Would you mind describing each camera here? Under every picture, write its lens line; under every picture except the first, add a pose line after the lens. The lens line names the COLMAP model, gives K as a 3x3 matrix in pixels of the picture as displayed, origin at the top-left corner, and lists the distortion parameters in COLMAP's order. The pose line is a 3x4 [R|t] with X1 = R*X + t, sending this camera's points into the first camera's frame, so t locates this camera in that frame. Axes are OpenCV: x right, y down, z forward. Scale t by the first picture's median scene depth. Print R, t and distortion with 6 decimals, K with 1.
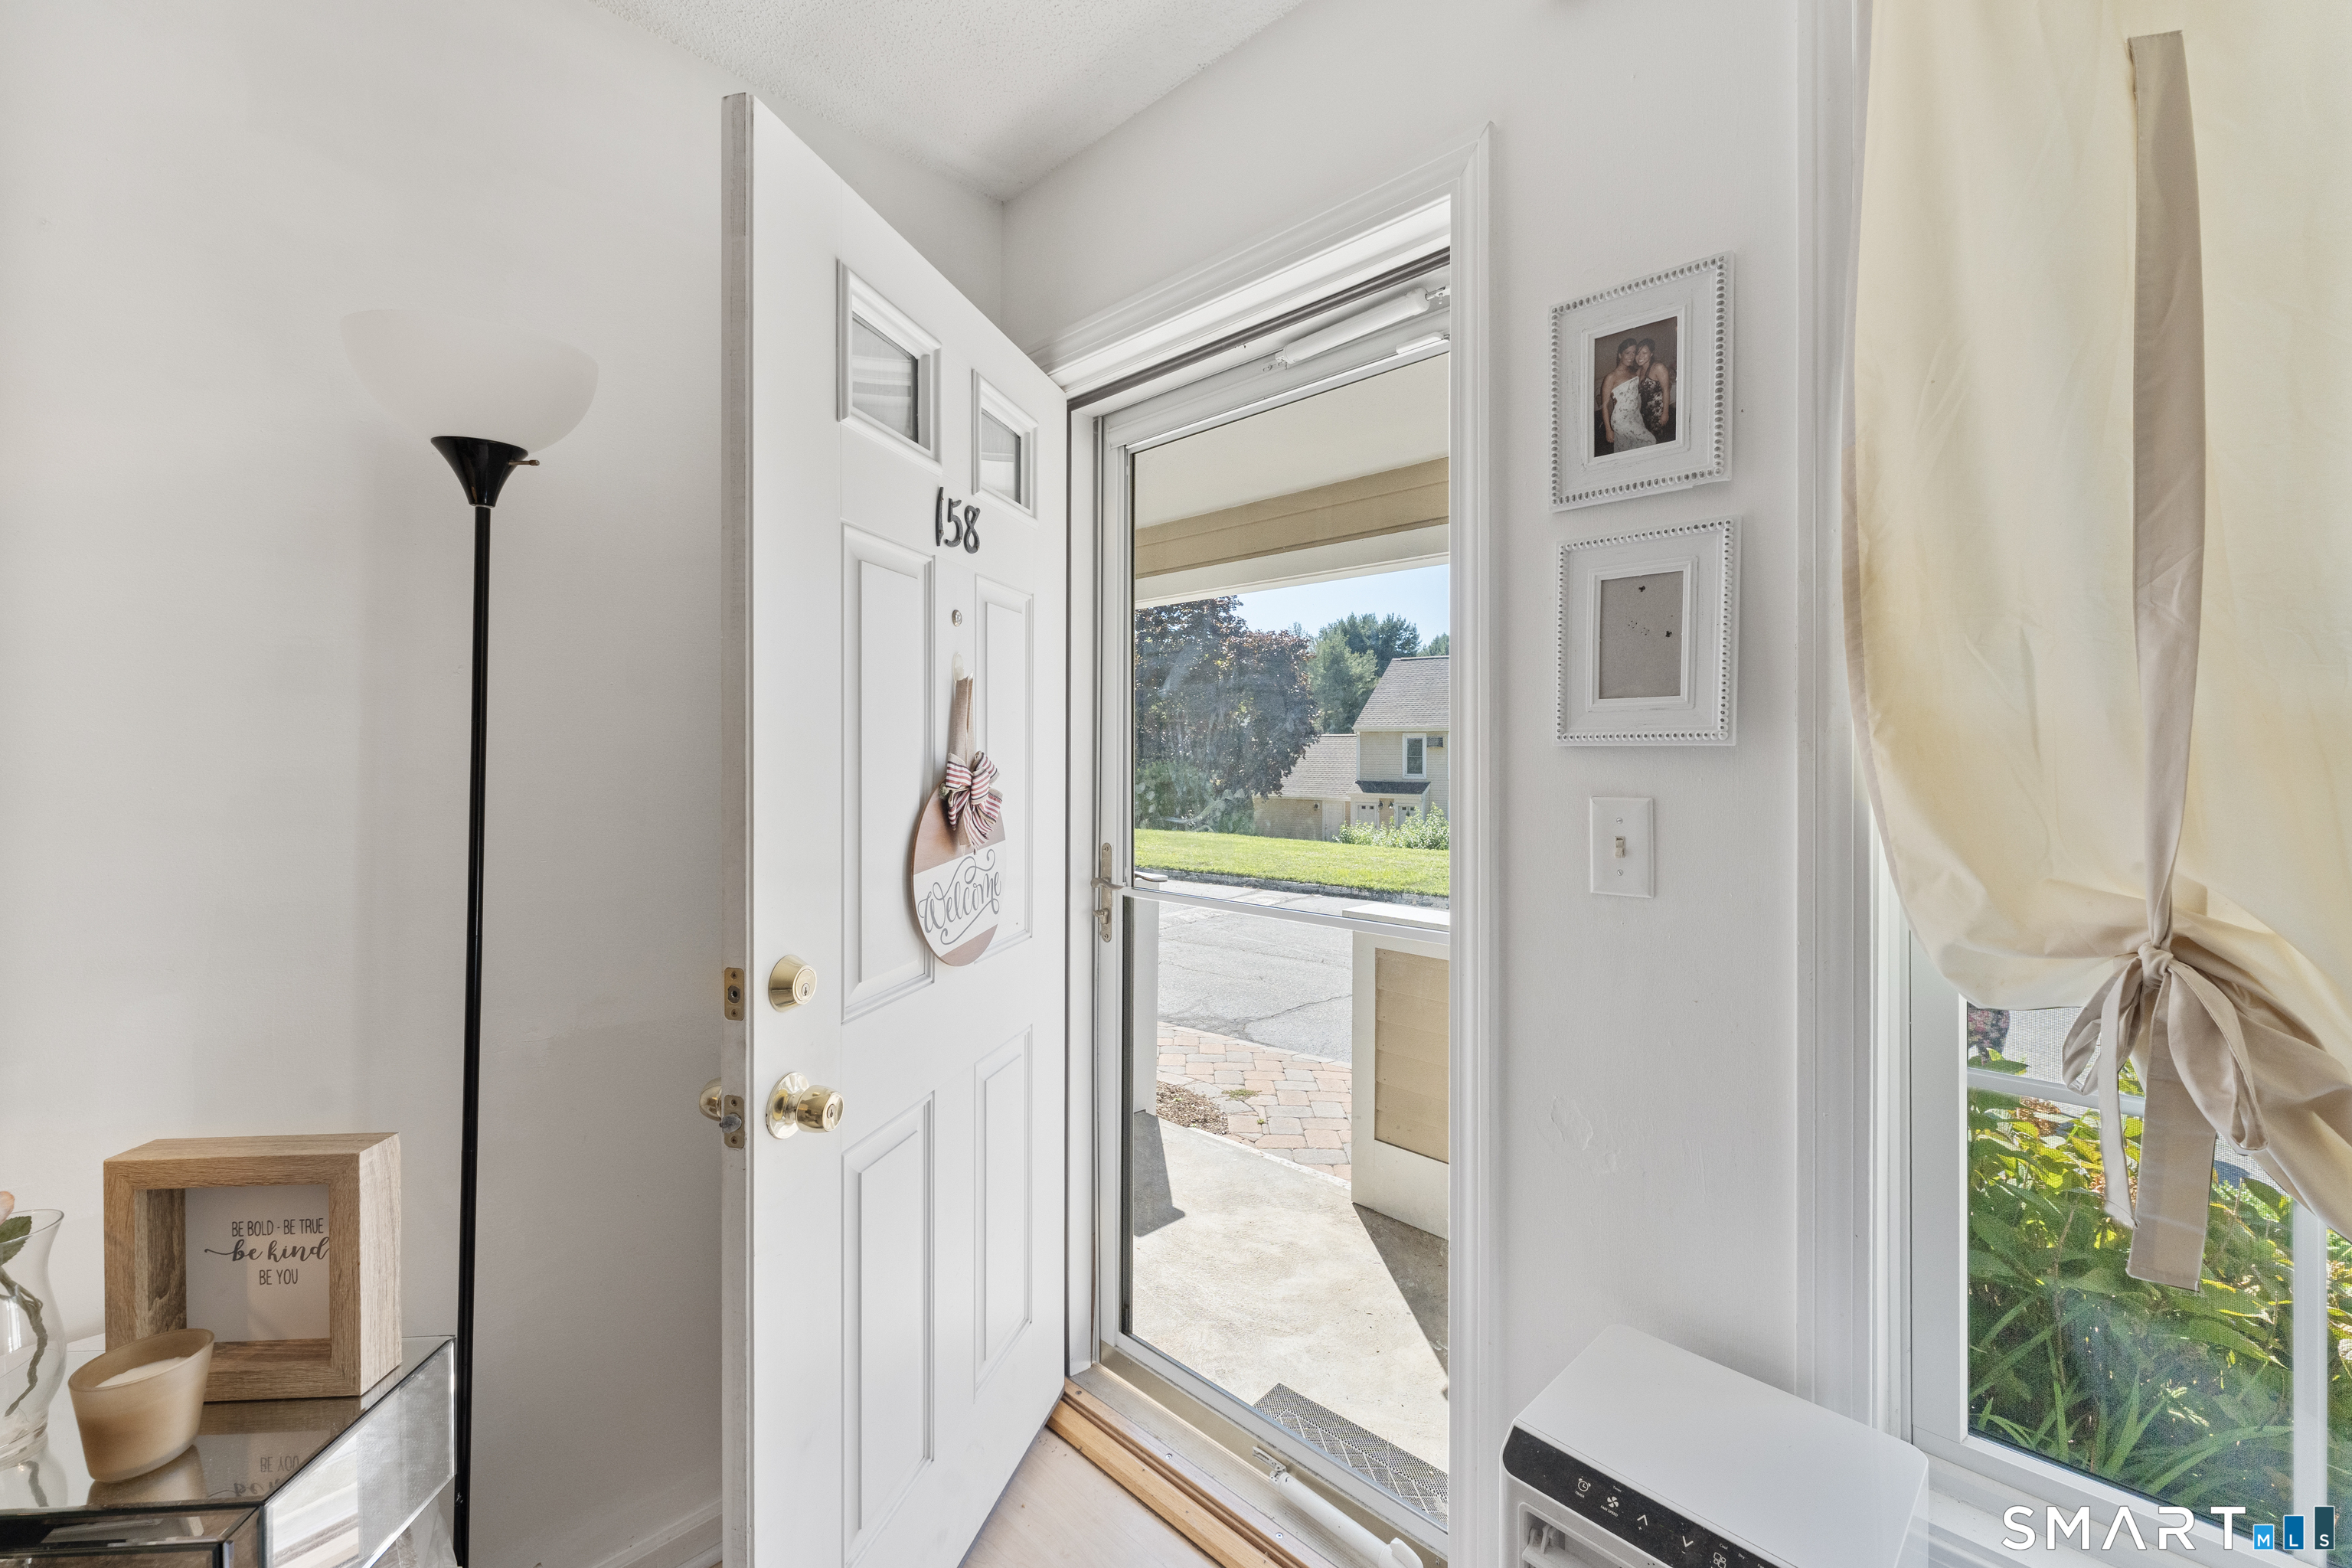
lens RADIAL K [[956.2, 0, 1181.3], [0, 956.2, 752.4], [0, 0, 1]] dist [-0.001178, -0.000158]
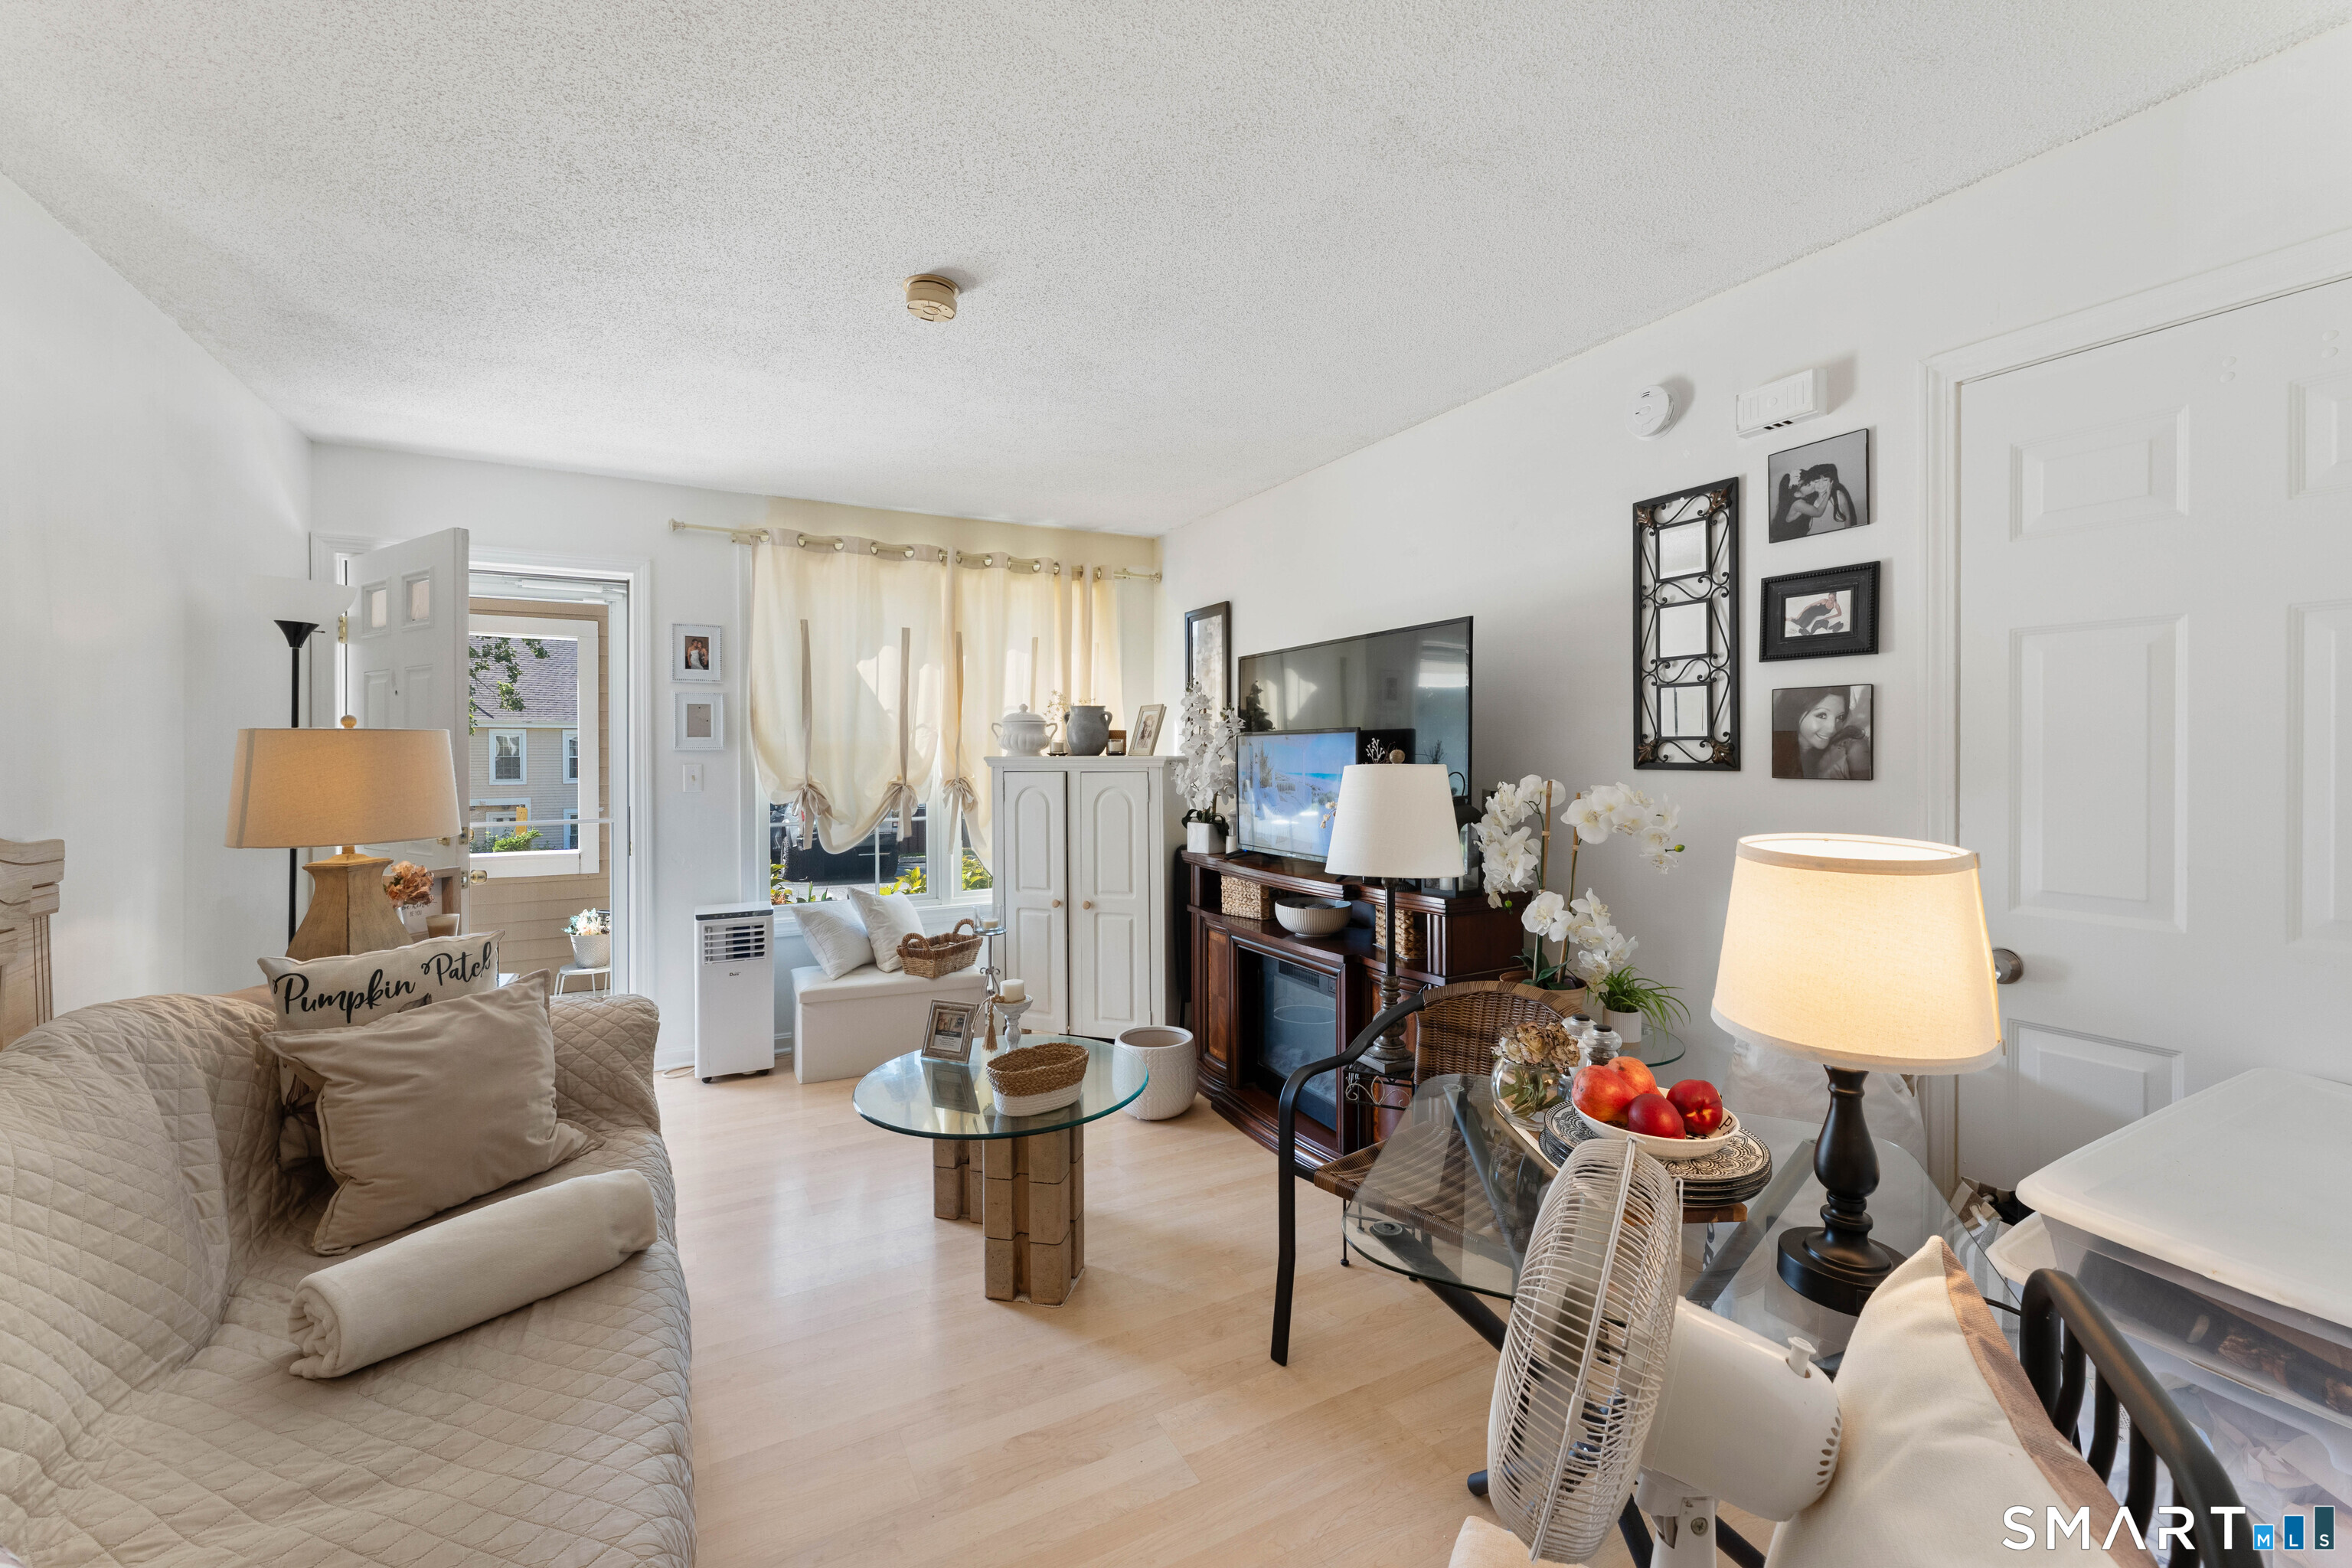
lens RADIAL K [[956.2, 0, 1181.3], [0, 956.2, 752.4], [0, 0, 1]] dist [-0.001178, -0.000158]
pose [[0.301060, -0.005468, 0.953589, -2.170964], [0.003410, 0.999983, 0.004658, -0.007502], [-0.953599, 0.001850, 0.301074, -1.651736]]
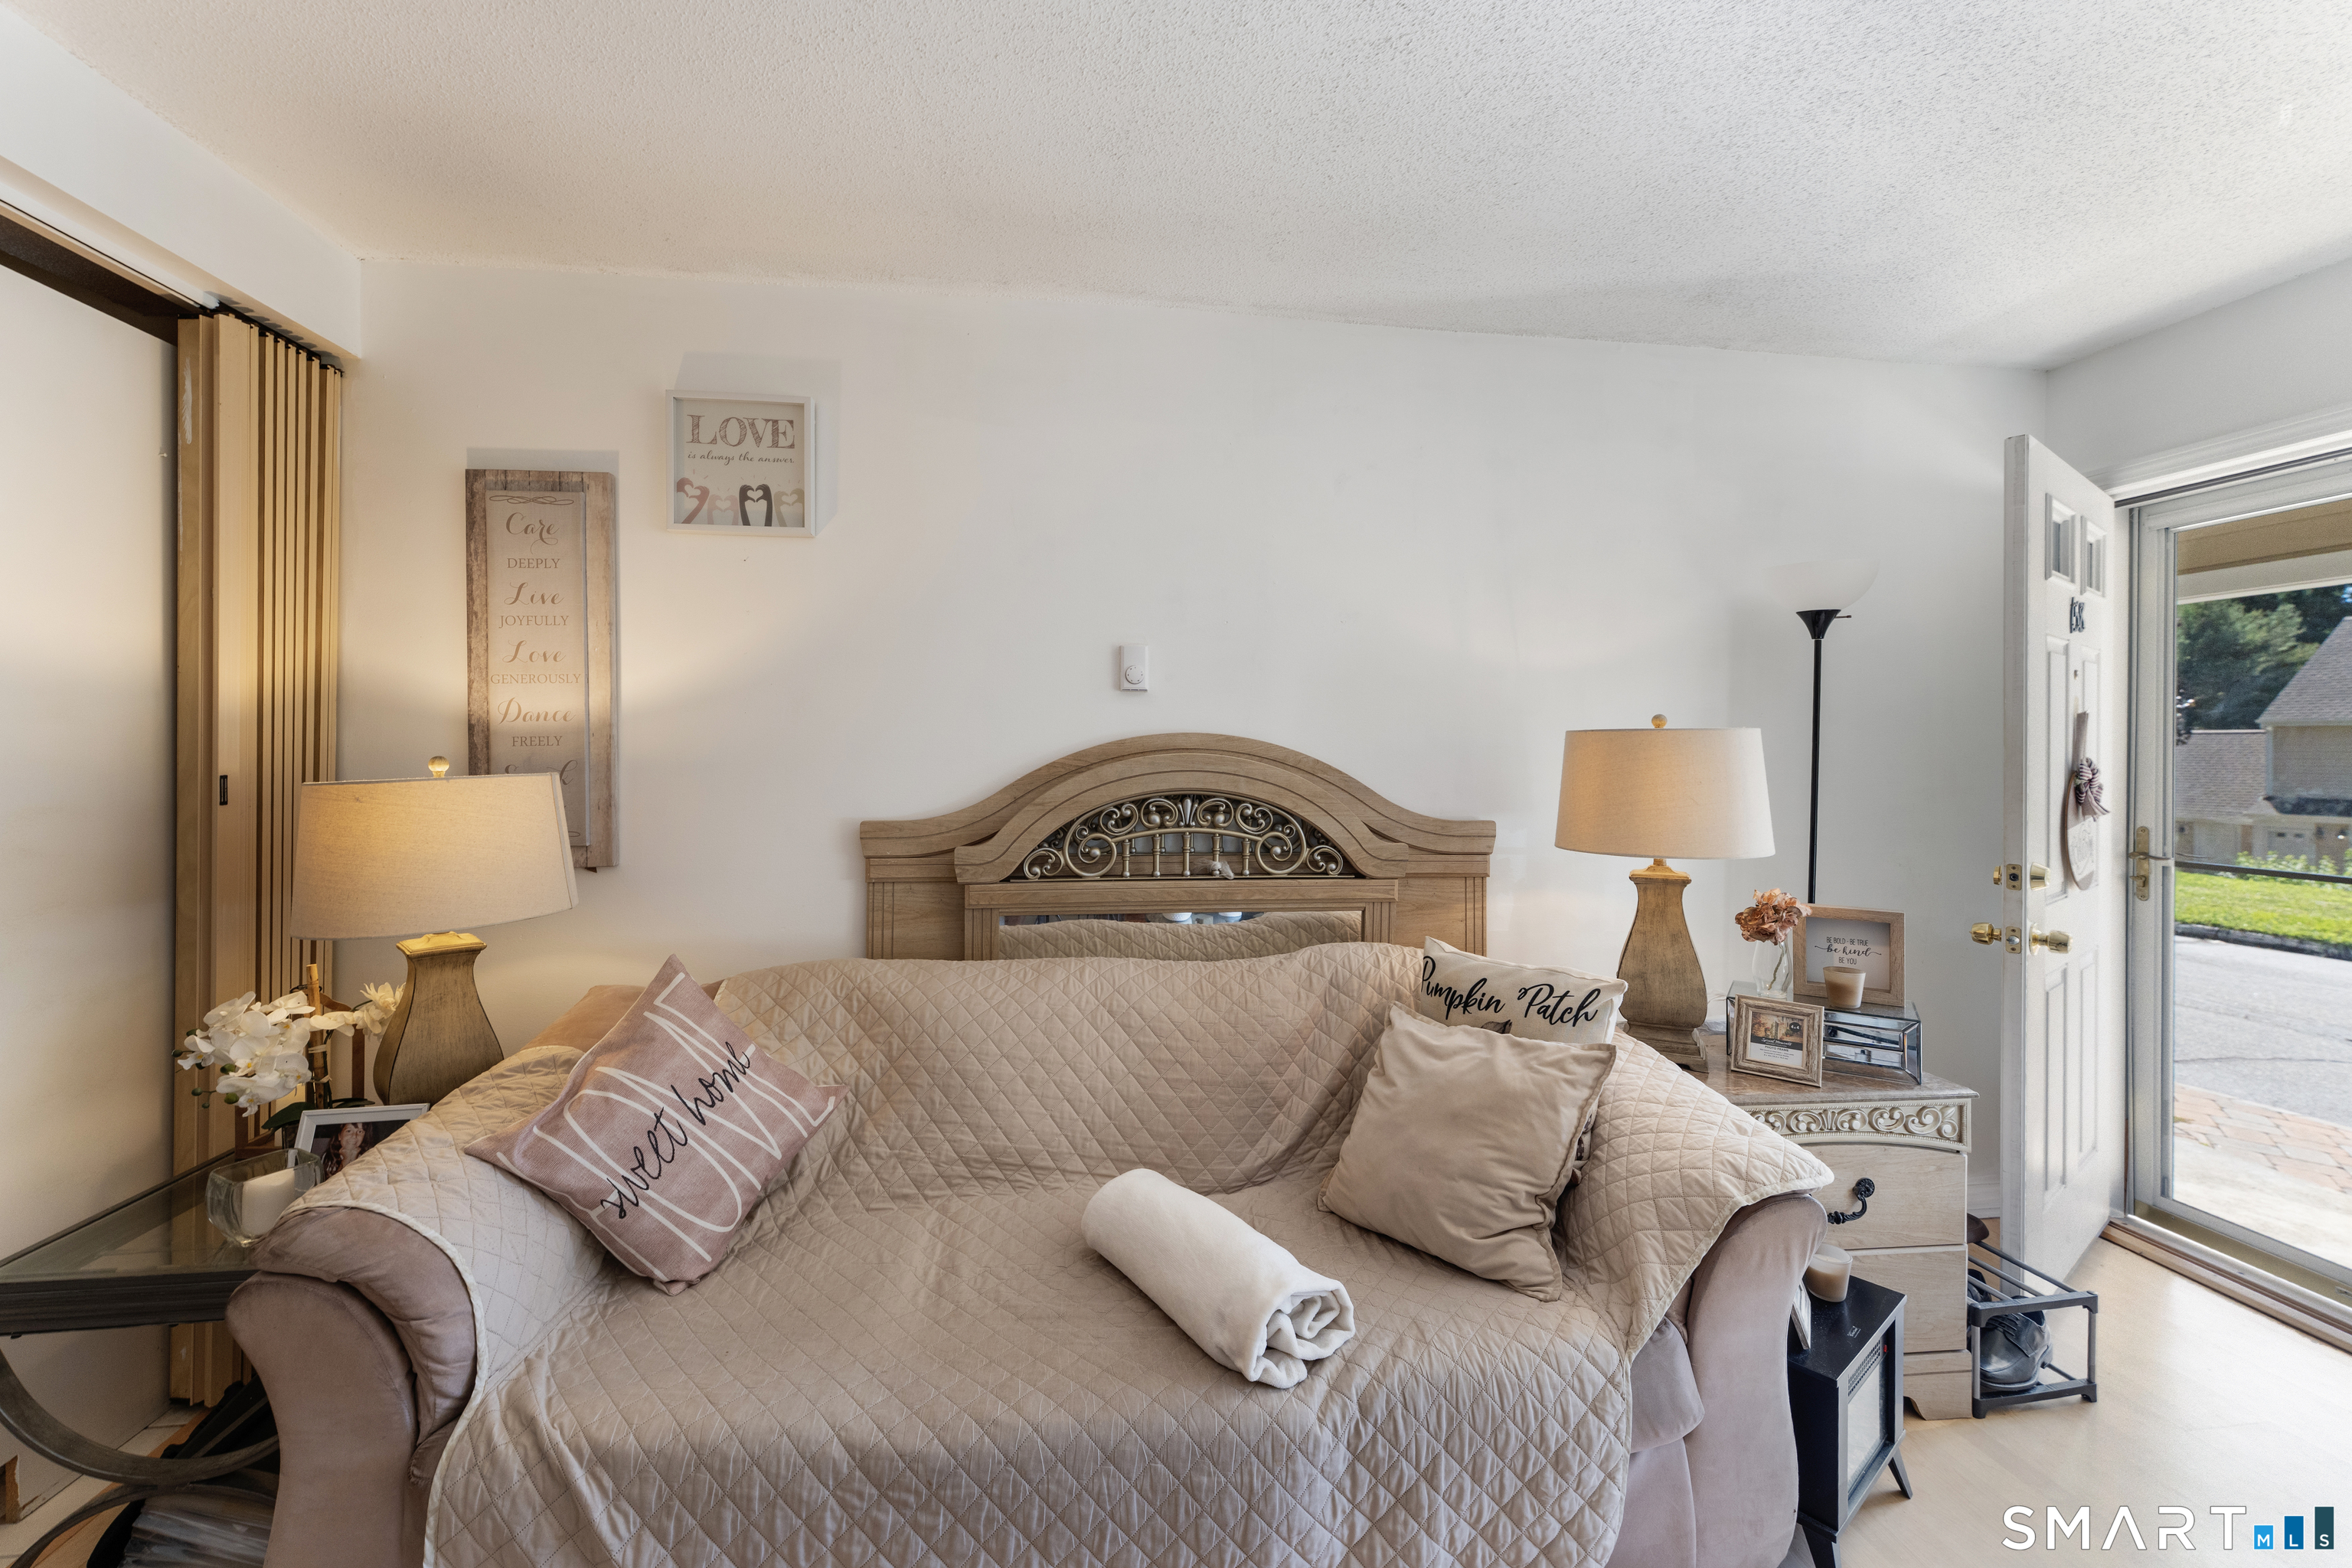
lens RADIAL K [[940.3, 0, 1173.2], [0, 940.3, 750.6], [0, 0, 1]] dist [-0.000450, 0.000228]
pose [[0.782294, 0.003084, -0.622901, -0.516311], [-0.004298, 0.999991, -0.000447, -0.007685], [0.622894, 0.003026, 0.782300, -1.401243]]
